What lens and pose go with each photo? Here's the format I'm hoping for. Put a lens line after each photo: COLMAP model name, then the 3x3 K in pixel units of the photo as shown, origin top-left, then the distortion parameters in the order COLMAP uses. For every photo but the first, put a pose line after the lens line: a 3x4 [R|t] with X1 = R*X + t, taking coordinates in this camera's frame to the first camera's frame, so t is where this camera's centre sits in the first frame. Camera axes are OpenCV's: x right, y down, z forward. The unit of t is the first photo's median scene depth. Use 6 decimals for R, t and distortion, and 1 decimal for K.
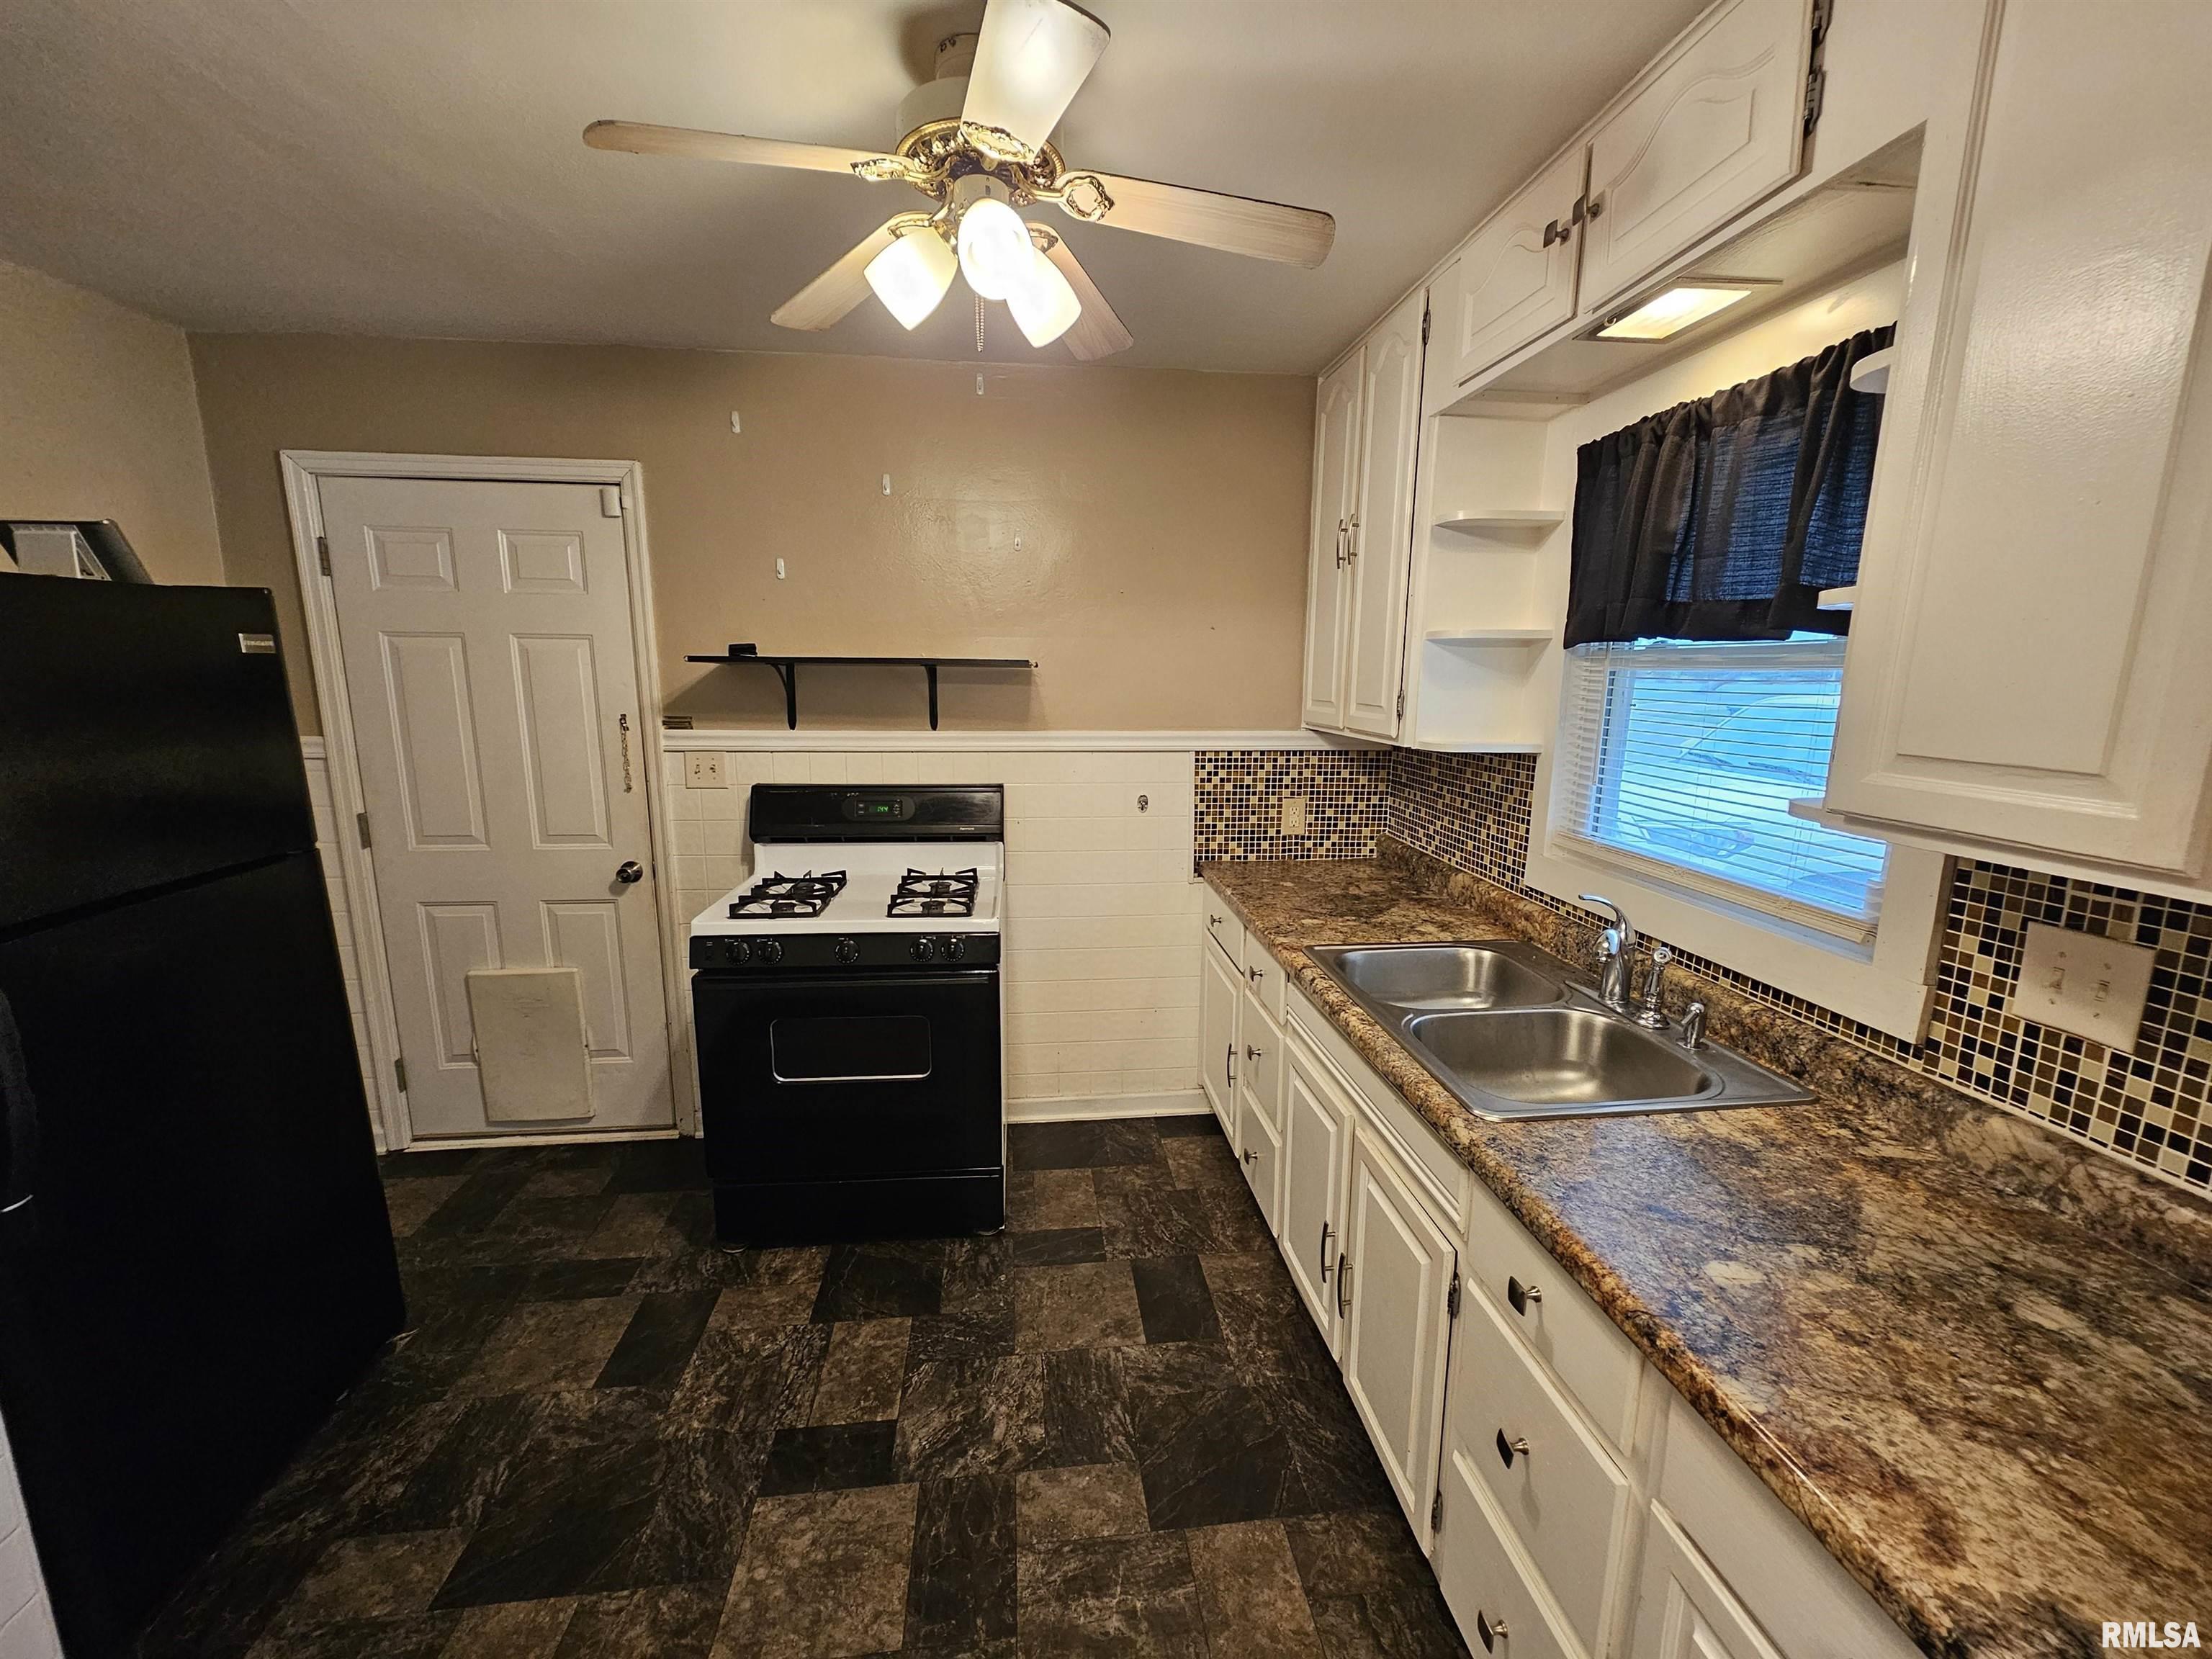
lens RADIAL K [[900.4, 0, 1115.7], [0, 900.4, 835.2], [0, 0, 1]] dist [0.001853, -0.000689]
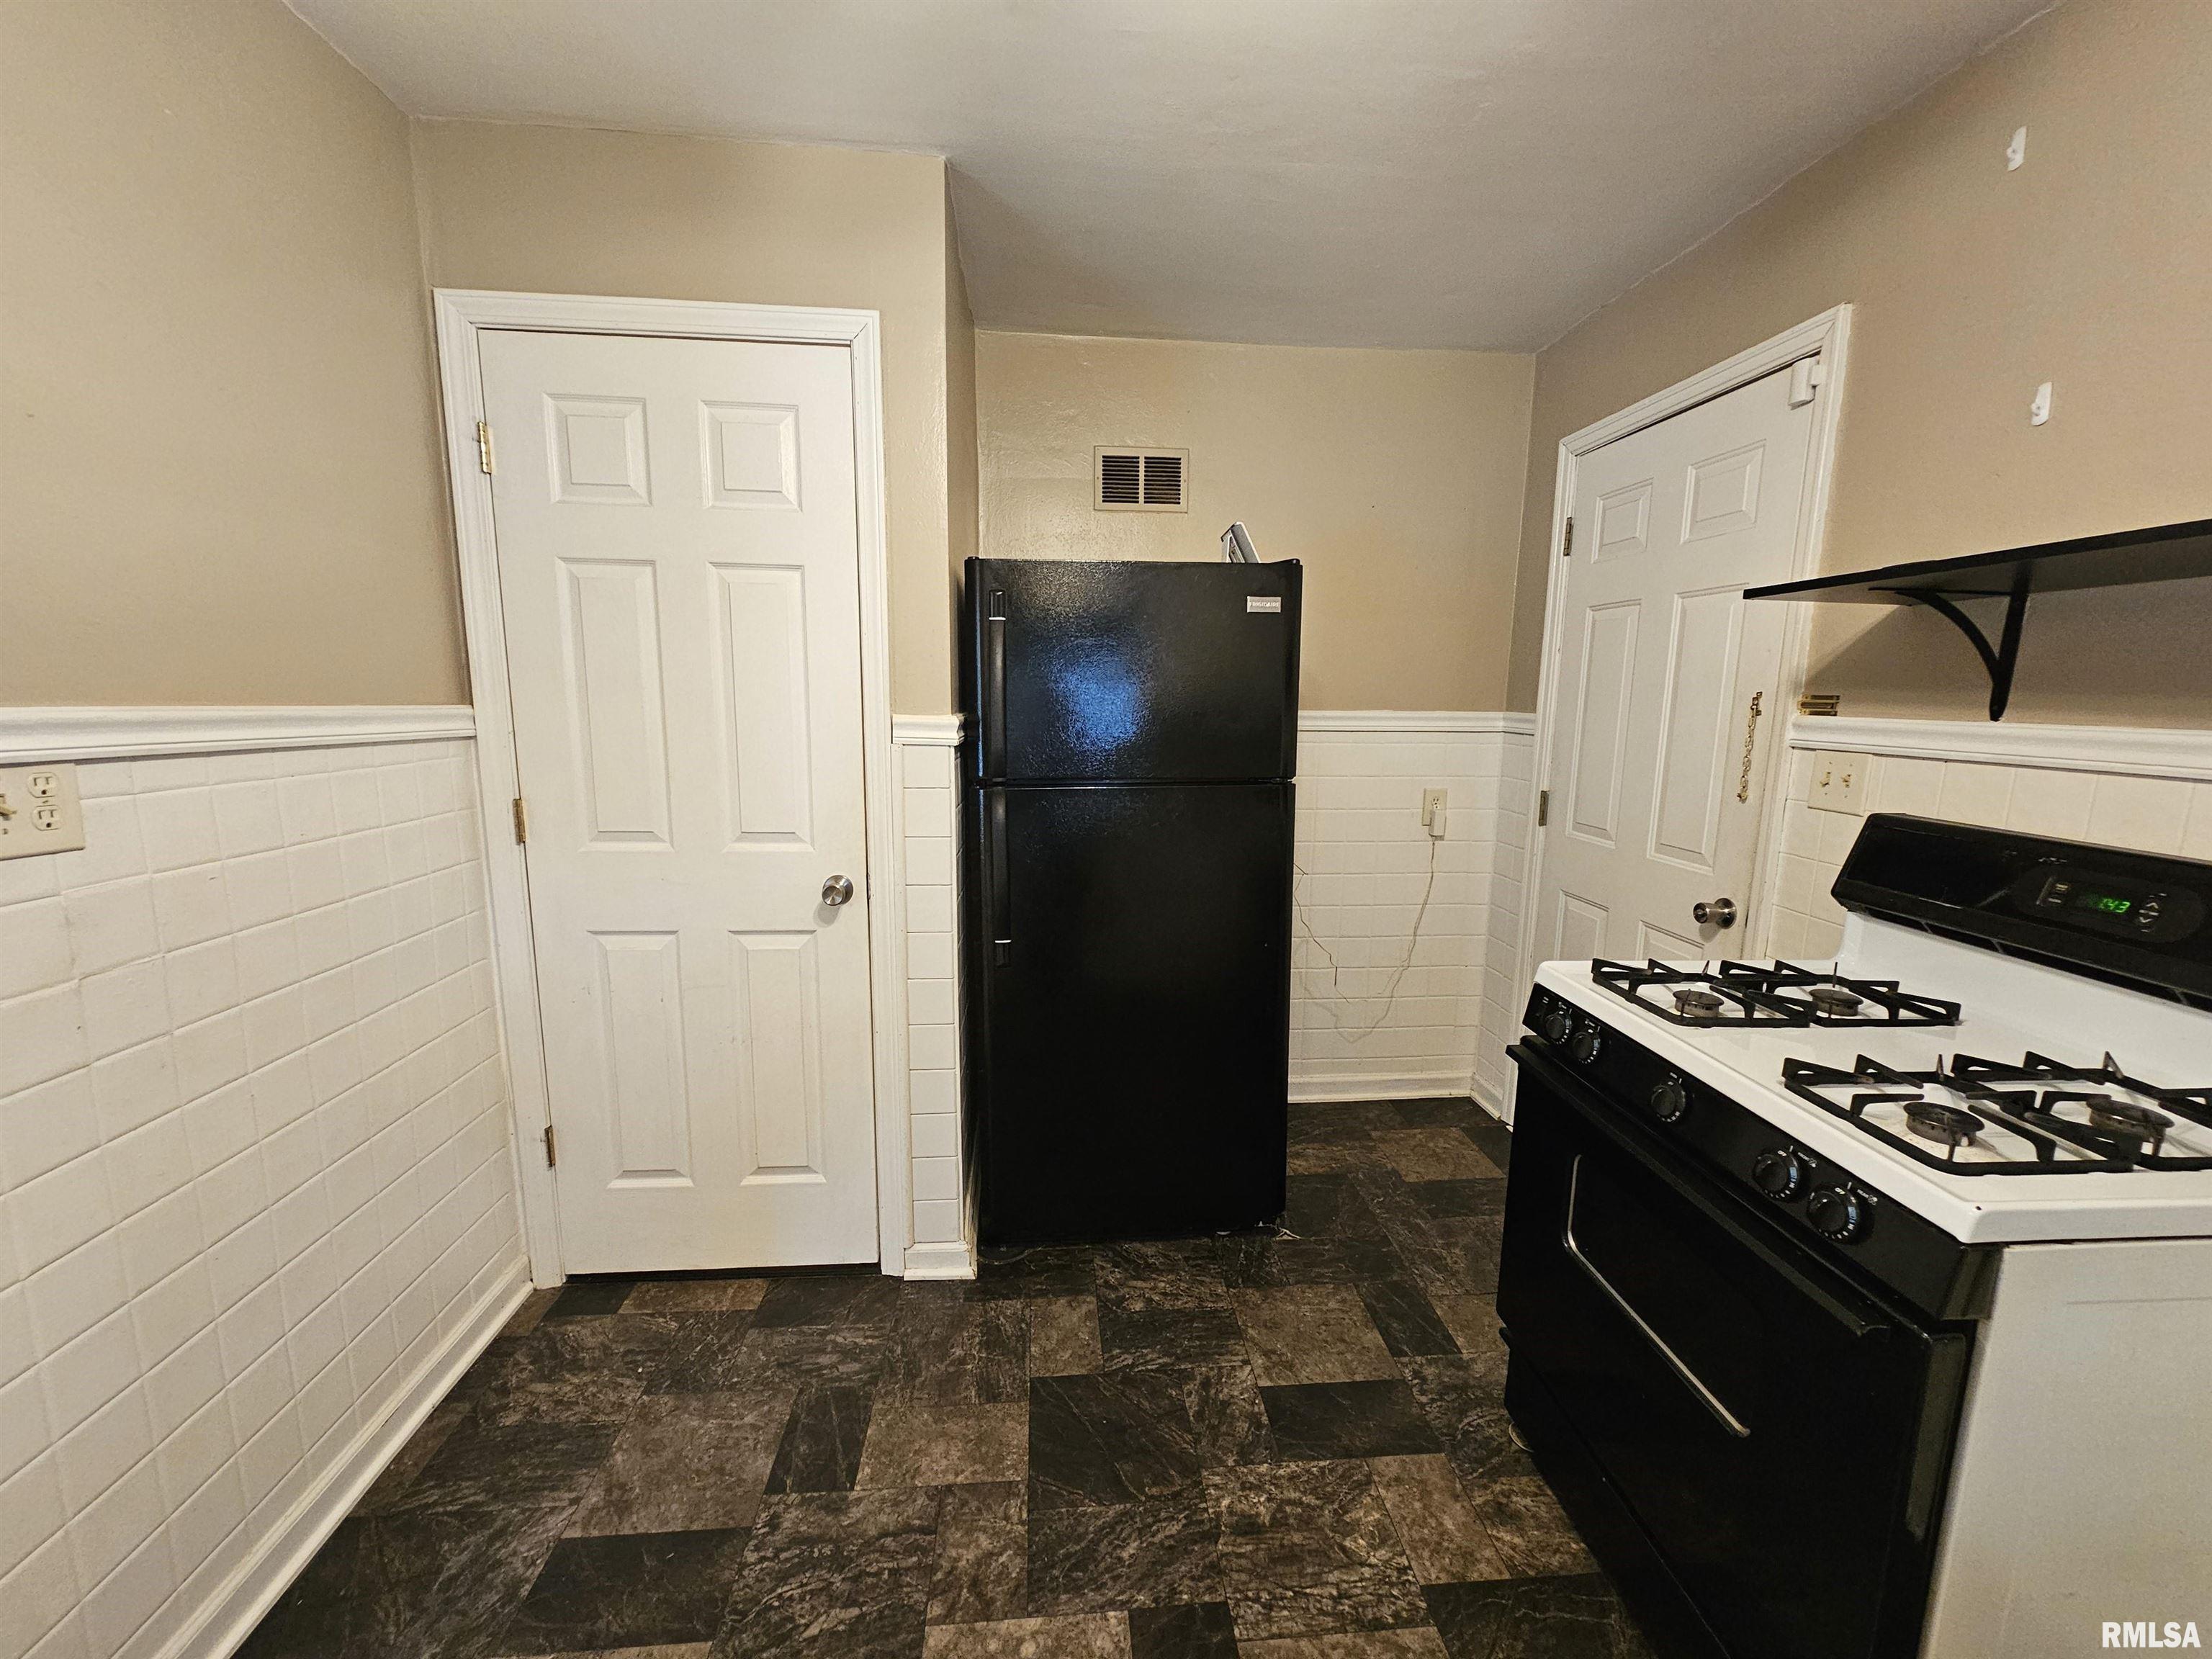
lens RADIAL K [[900.4, 0, 1116.0], [0, 900.4, 838.7], [0, 0, 1]] dist [0.001853, -0.000689]
pose [[-0.028949, 0.152933, -0.987812, 0.203585], [-0.193528, 0.968671, 0.155641, -0.039784], [0.980668, 0.195675, 0.001554, 0.591631]]
